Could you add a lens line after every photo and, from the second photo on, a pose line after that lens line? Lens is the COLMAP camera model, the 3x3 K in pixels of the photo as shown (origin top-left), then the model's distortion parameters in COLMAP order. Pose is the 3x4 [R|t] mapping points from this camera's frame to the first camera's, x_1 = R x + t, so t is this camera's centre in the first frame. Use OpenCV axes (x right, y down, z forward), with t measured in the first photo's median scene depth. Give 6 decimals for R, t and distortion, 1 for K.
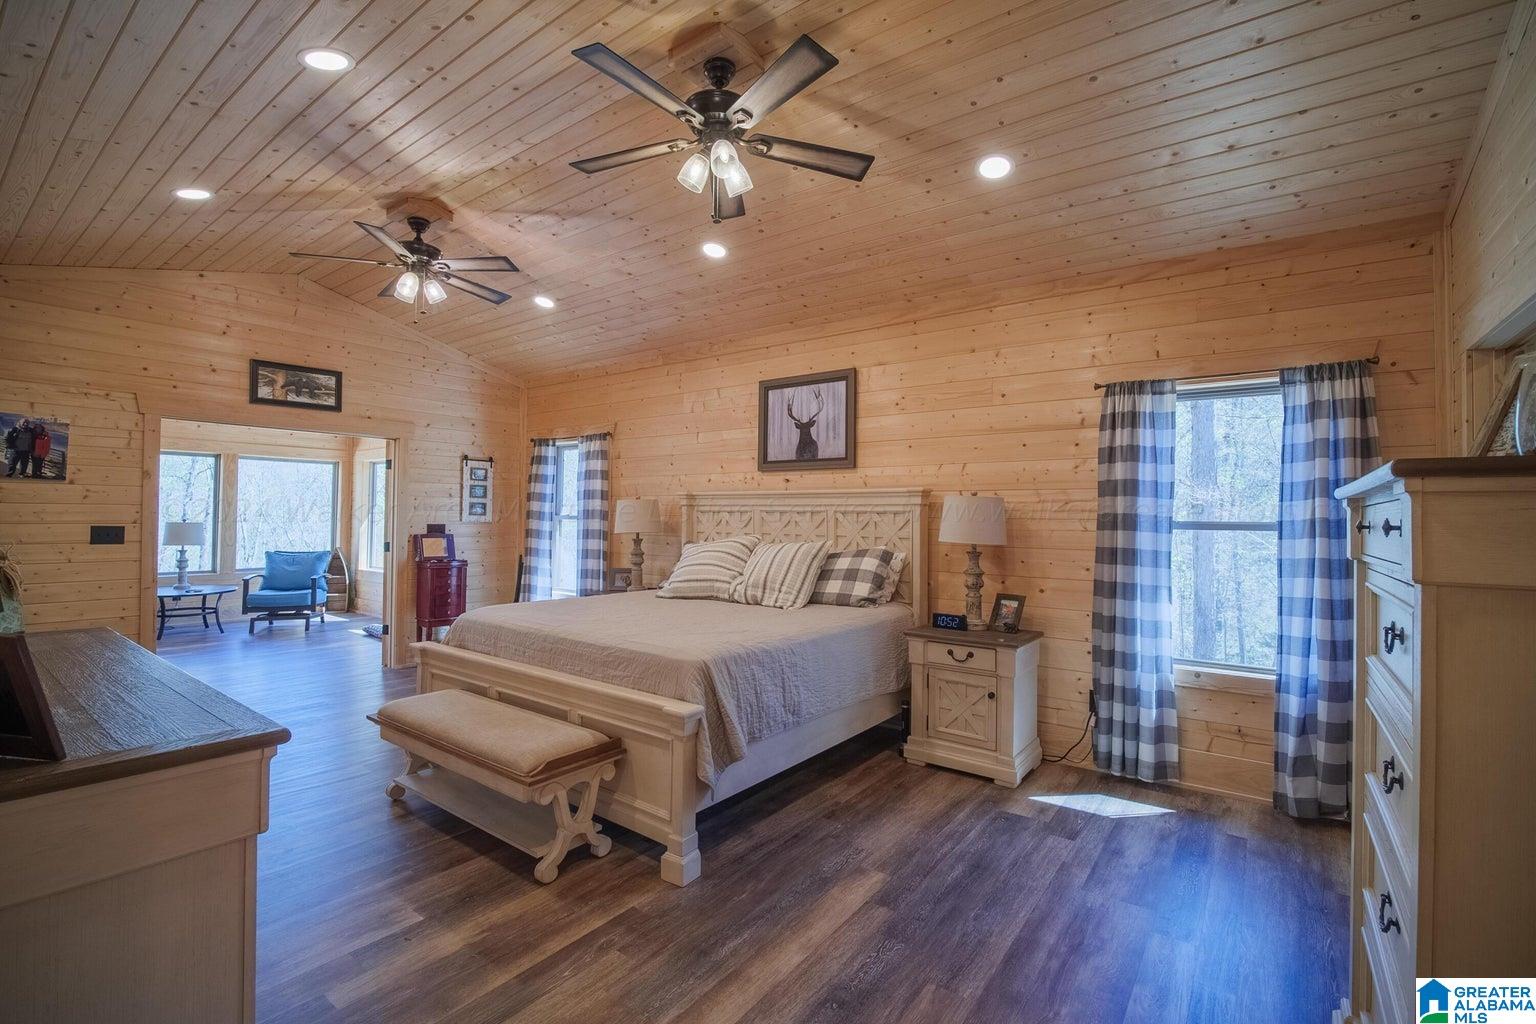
lens RADIAL K [[672.8, 0, 771.8], [0, 672.8, 507.4], [0, 0, 1]] dist [-0.020188, 0.000219]
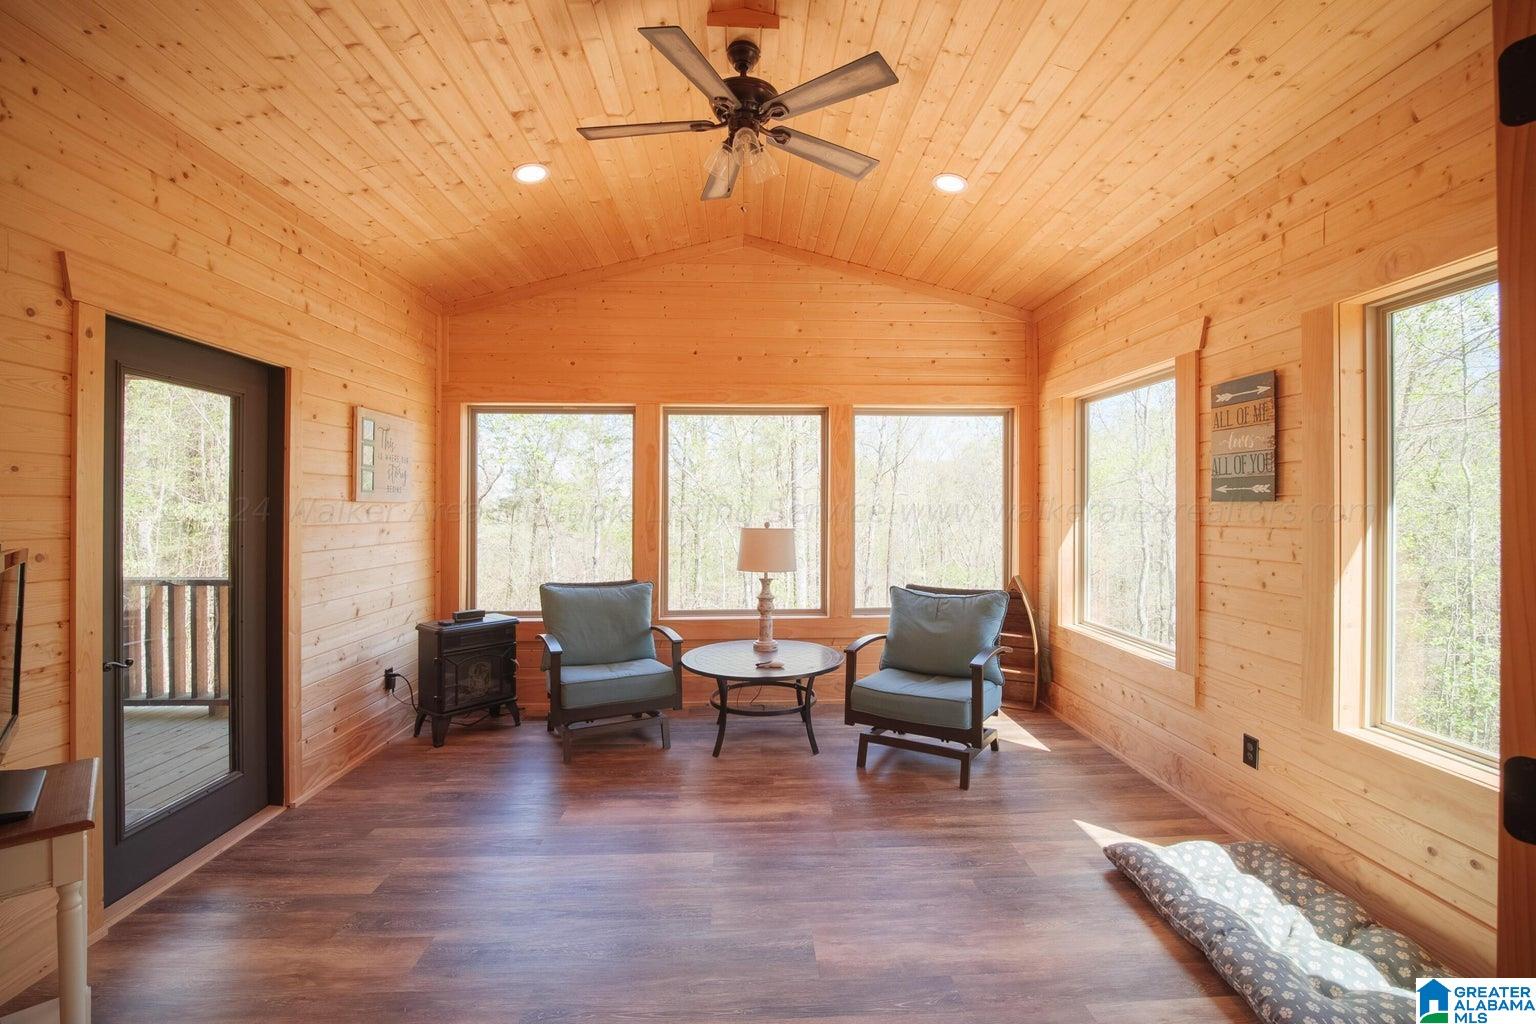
lens RADIAL K [[672.8, 0, 768.4], [0, 672.8, 505.3], [0, 0, 1]] dist [-0.020188, 0.000219]
pose [[0.621984, -0.011908, -0.782939, -1.583170], [0.021471, 0.999768, 0.001852, 0.006582], [0.782735, -0.017962, 0.622095, 2.305909]]
